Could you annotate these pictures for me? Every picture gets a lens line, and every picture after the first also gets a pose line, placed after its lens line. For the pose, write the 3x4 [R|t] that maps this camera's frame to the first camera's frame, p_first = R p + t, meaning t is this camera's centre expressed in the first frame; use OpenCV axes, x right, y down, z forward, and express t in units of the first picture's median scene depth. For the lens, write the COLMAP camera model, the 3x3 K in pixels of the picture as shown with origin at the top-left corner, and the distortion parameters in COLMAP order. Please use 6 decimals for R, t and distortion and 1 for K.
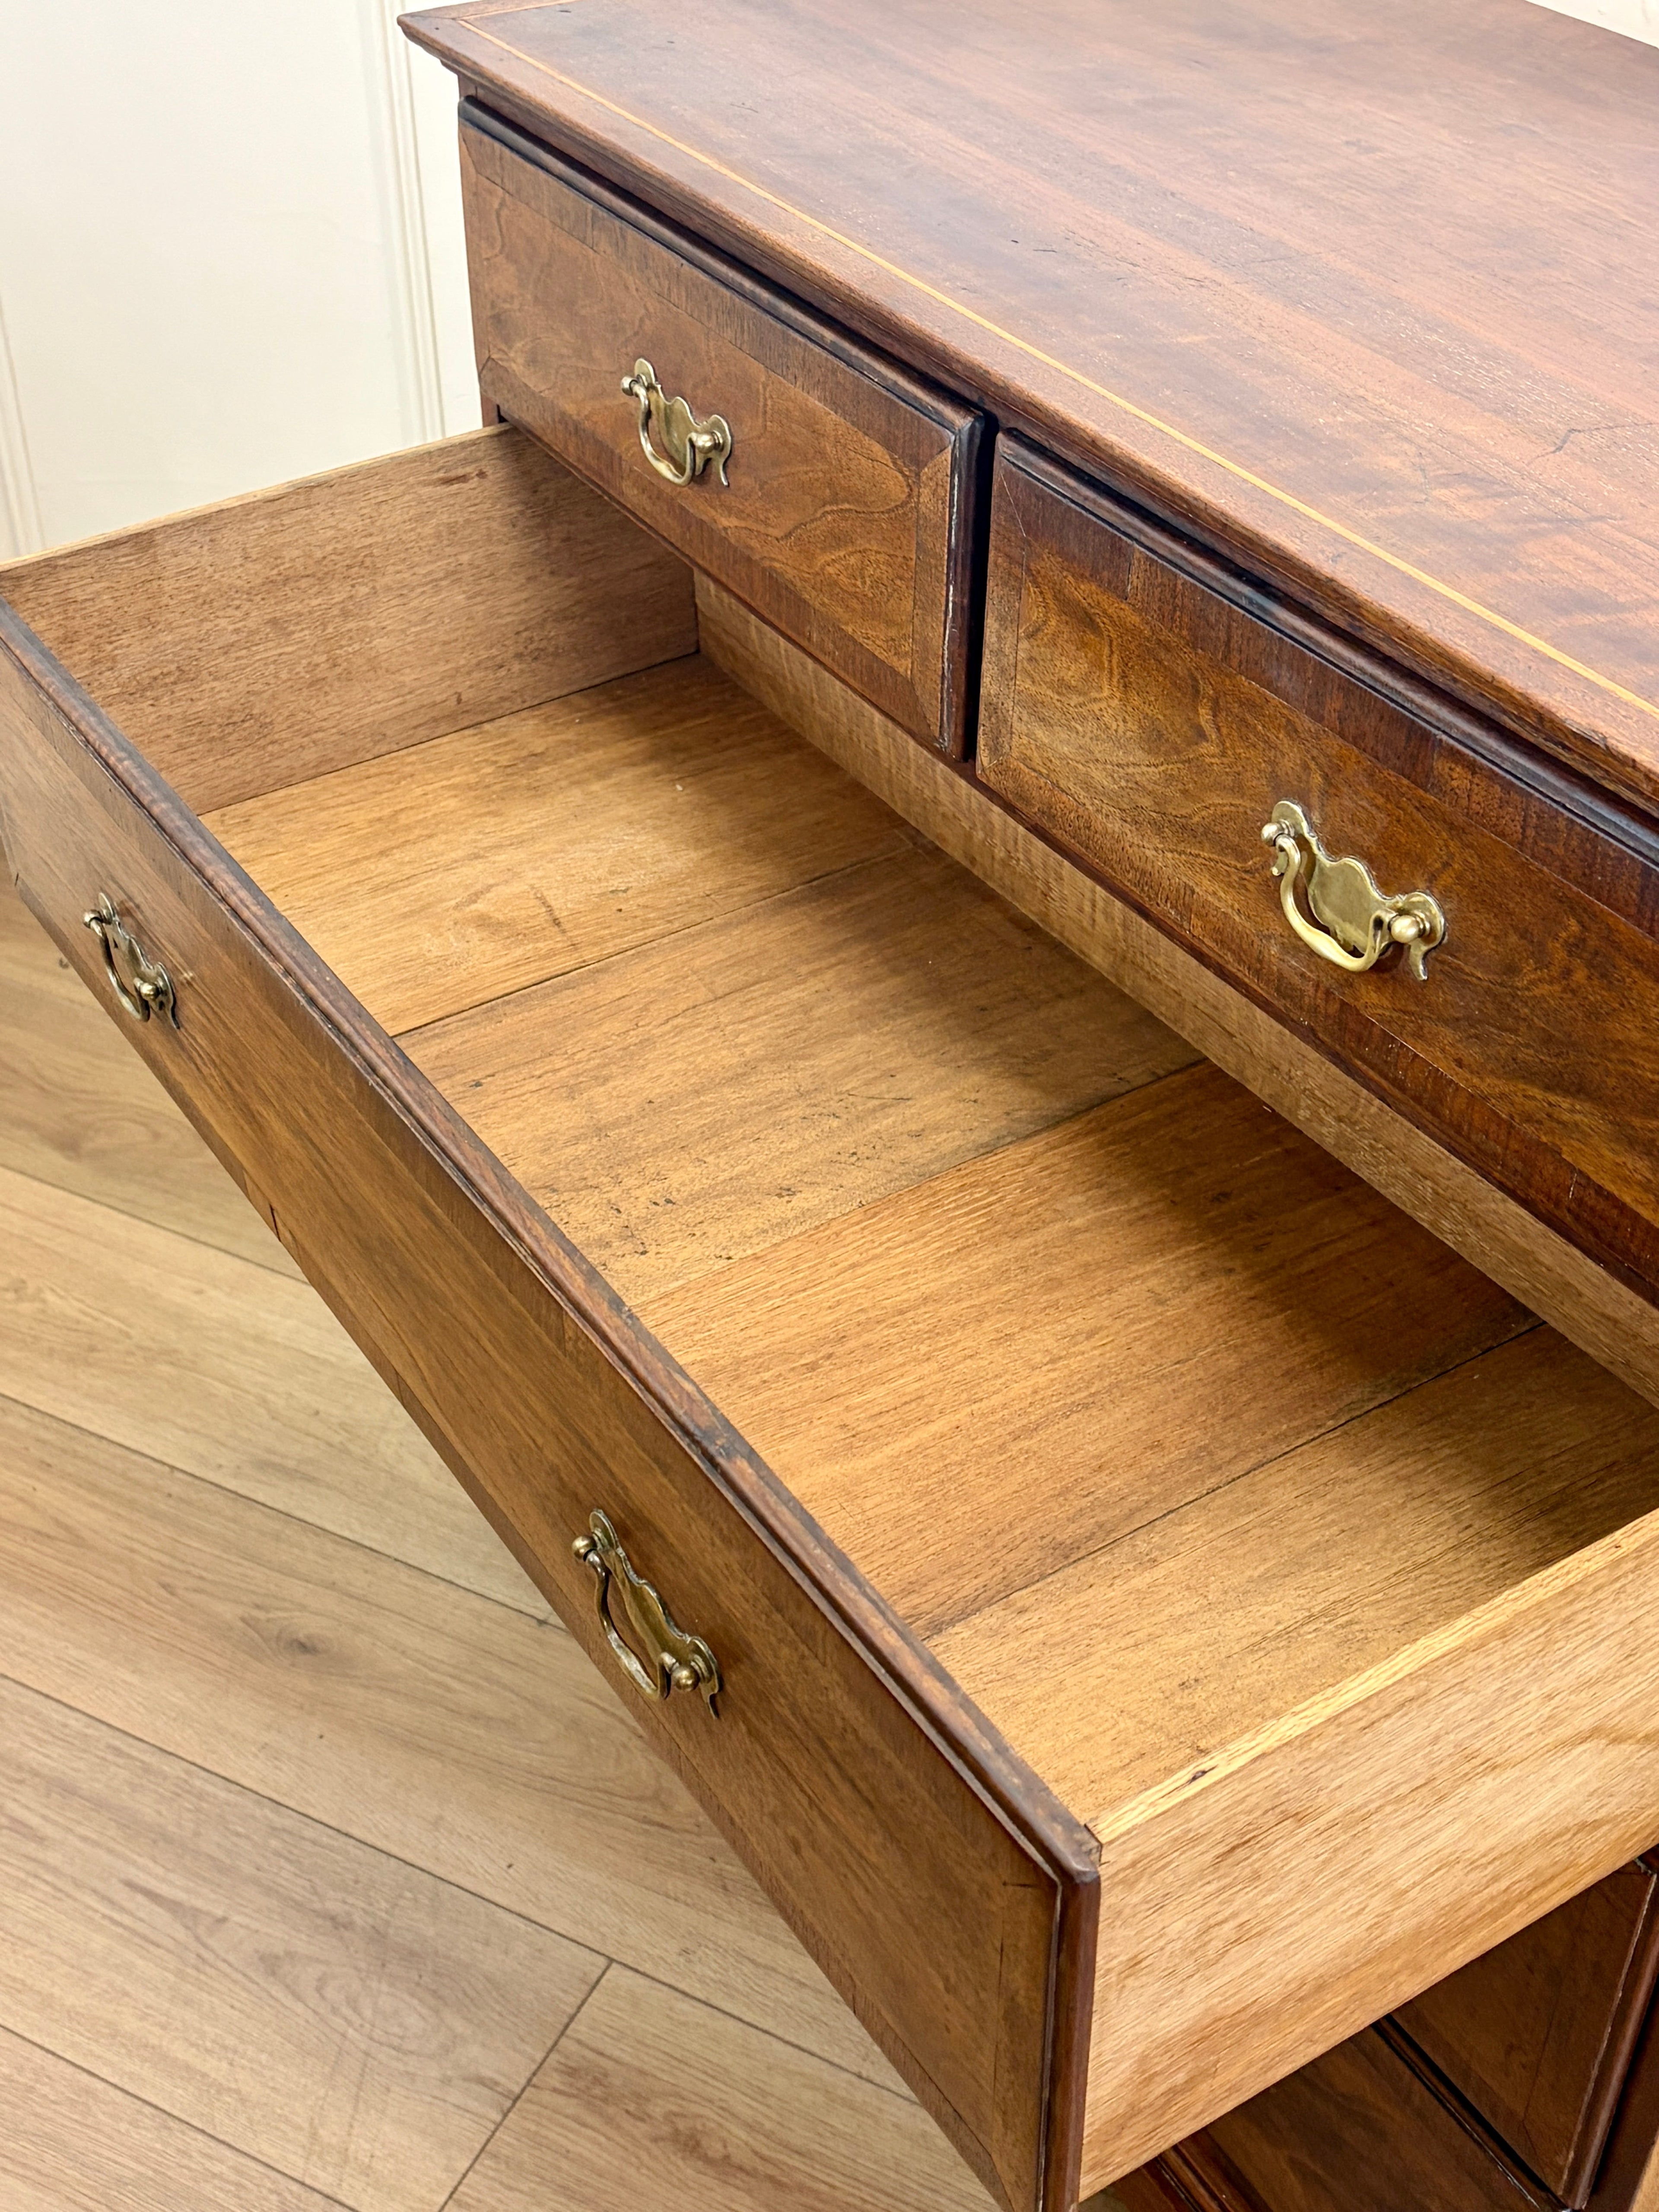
lens RADIAL K [[2702.4, 0, 816.4], [0, 2702.4, 1115.6], [0, 0, 1]] dist [0.199713, -0.700813]
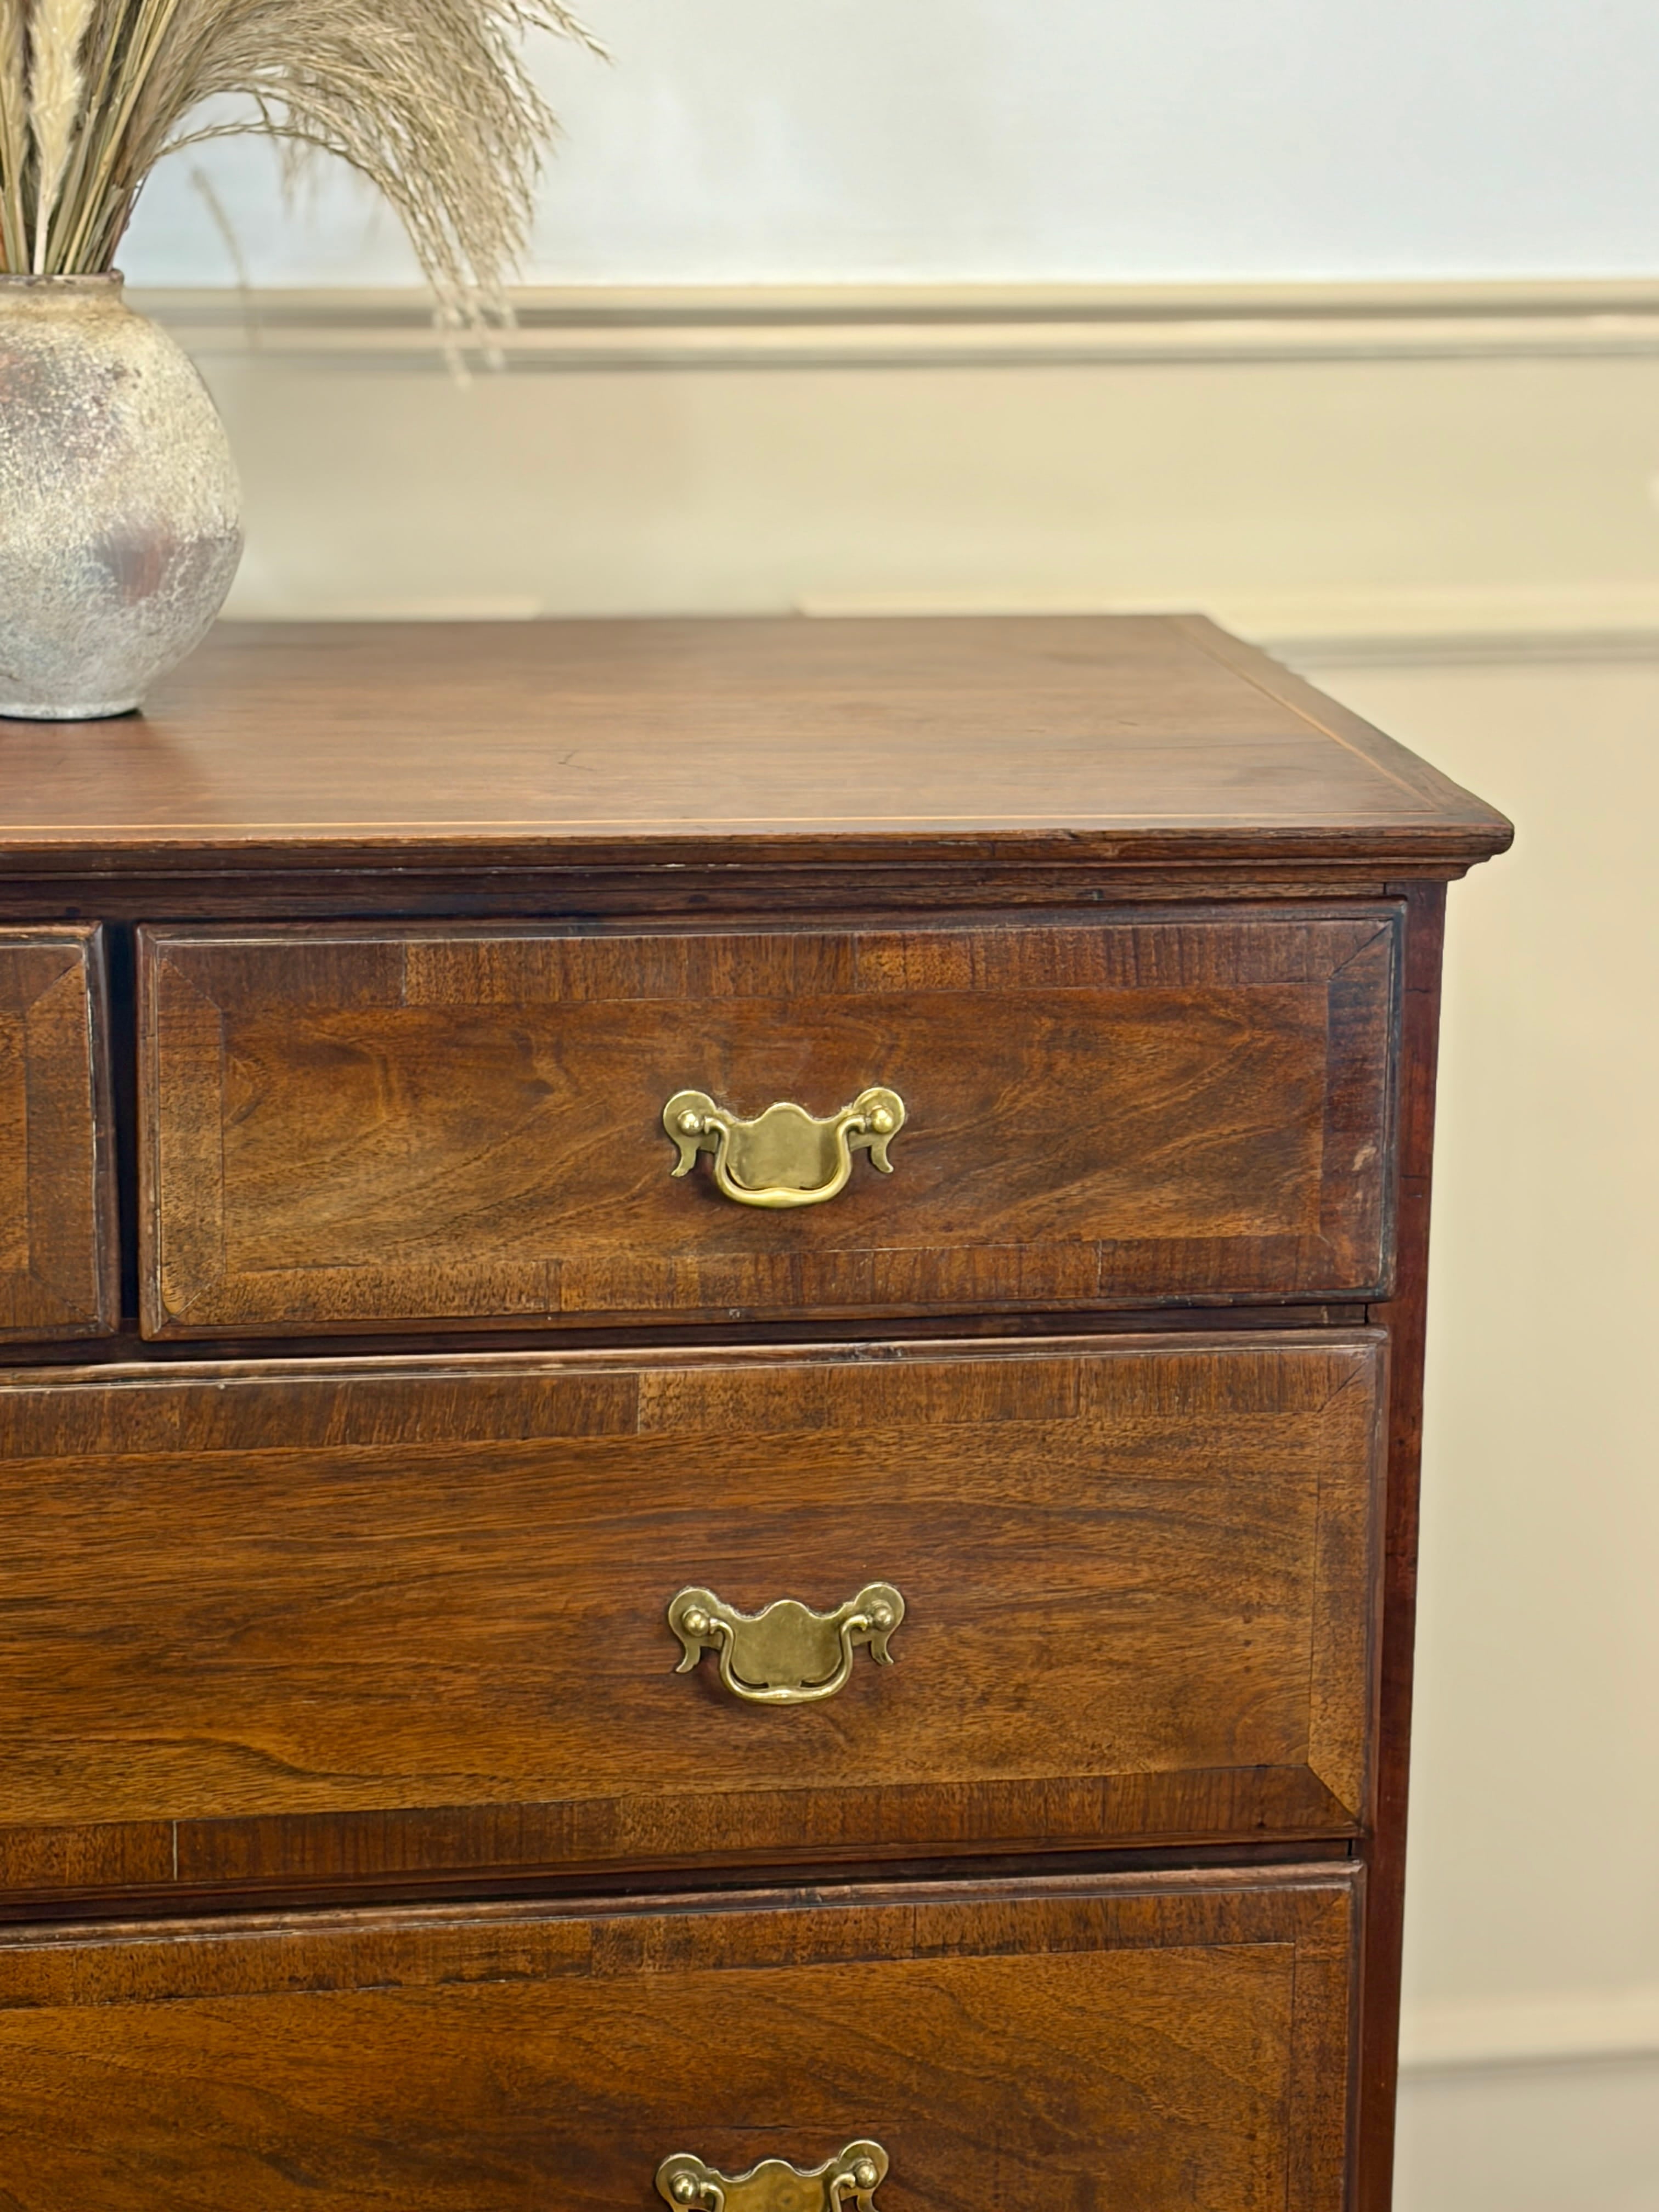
lens RADIAL K [[5332.0, 0, 786.9], [0, 5332.0, 1123.7], [0, 0, 1]] dist [0.281392, -1.416018]
pose [[0.381557, -0.219721, 0.897851, -1.242060], [0.555370, 0.830962, -0.032662, -0.014893], [-0.738903, 0.511102, 0.439086, 0.080271]]
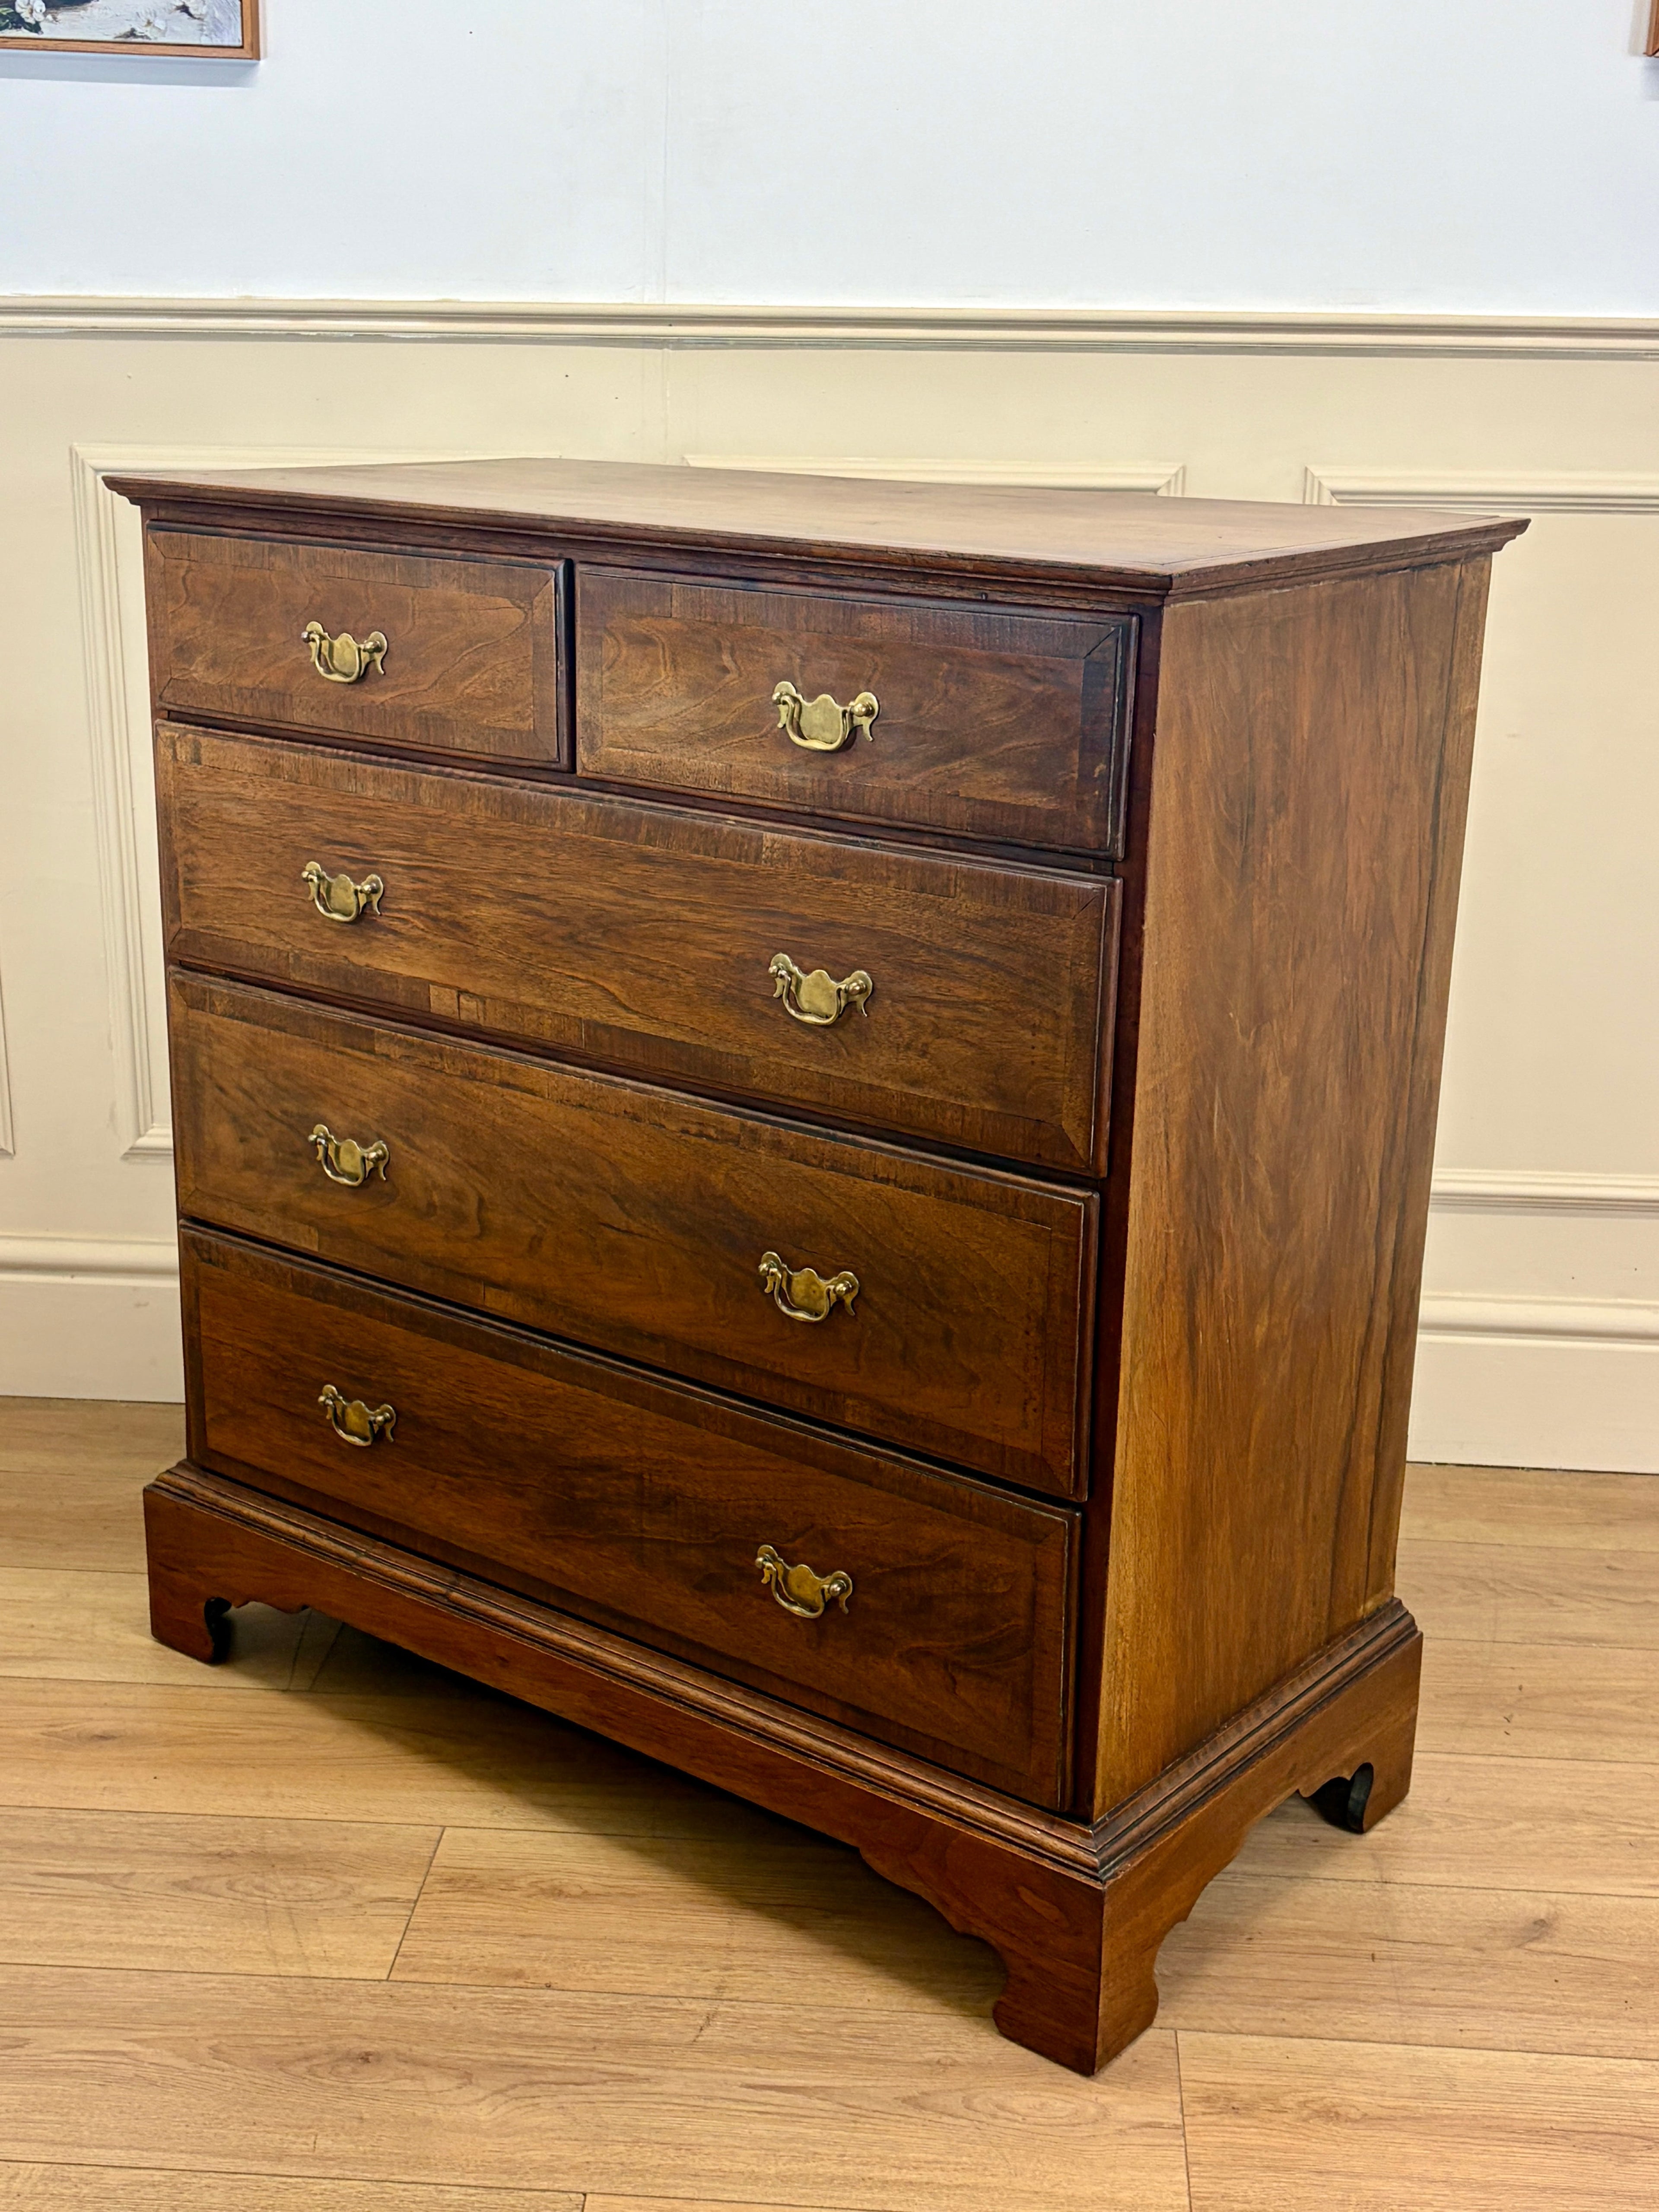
lens RADIAL K [[2680.2, 0, 809.7], [0, 2680.2, 1126.0], [0, 0, 1]] dist [0.219302, -0.780757]
pose [[0.939424, -0.086108, 0.331764, -0.359187], [0.198321, 0.926004, -0.321224, 0.608882], [-0.279555, 0.367562, 0.886988, -0.441036]]
